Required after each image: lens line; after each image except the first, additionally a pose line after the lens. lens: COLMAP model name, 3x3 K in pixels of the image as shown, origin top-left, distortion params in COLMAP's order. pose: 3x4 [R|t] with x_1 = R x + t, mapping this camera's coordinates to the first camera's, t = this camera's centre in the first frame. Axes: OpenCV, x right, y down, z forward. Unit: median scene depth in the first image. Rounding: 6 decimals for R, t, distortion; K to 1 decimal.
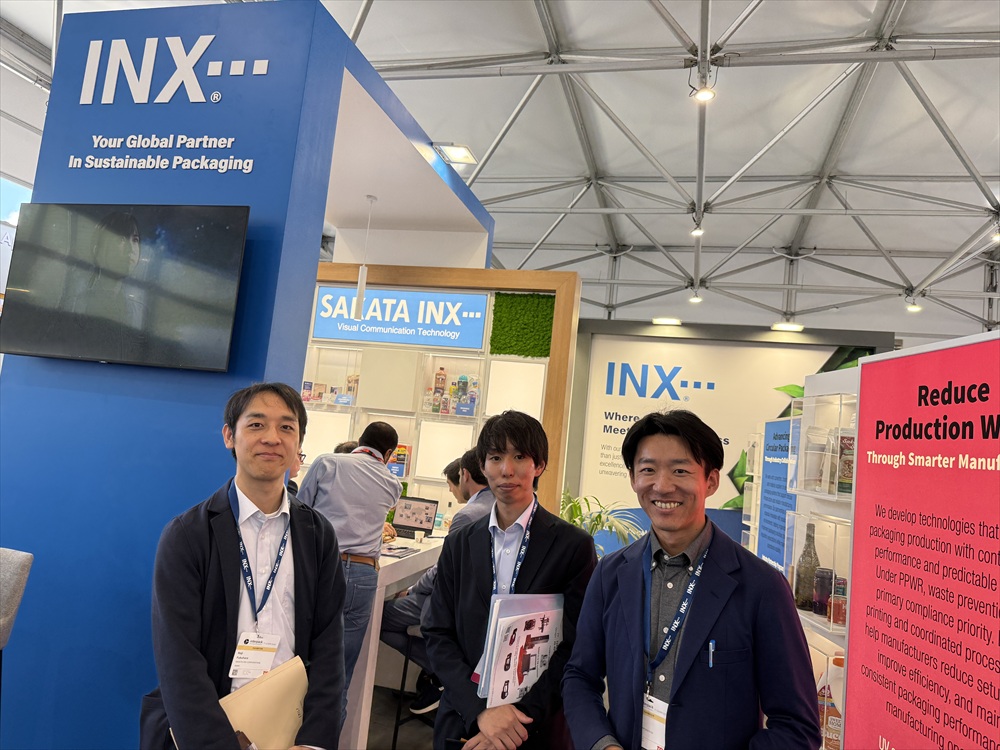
lens RADIAL K [[706.8, 0, 498.7], [0, 706.8, 379.5], [0, 0, 1]] dist [0.026941, -0.020323]
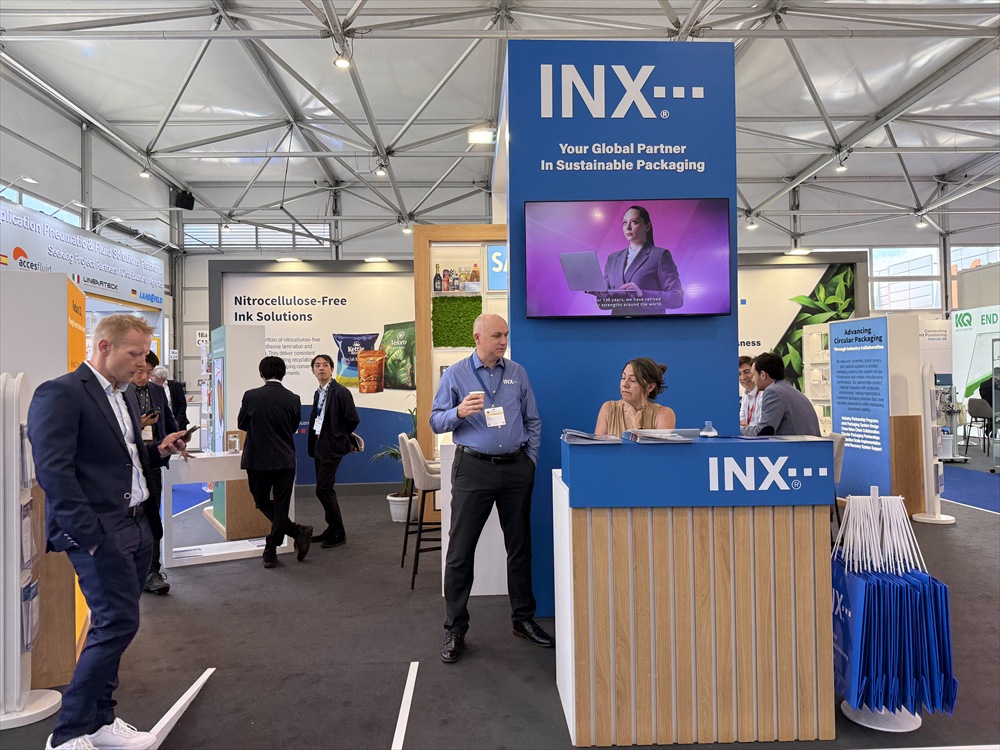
lens RADIAL K [[706.8, 0, 501.6], [0, 706.8, 372.9], [0, 0, 1]] dist [0.026941, -0.020323]
pose [[0.946491, -0.118842, 0.300054, -1.121106], [0.092382, 0.990595, 0.100933, -0.075199], [-0.309227, -0.067813, 0.948567, -0.204253]]
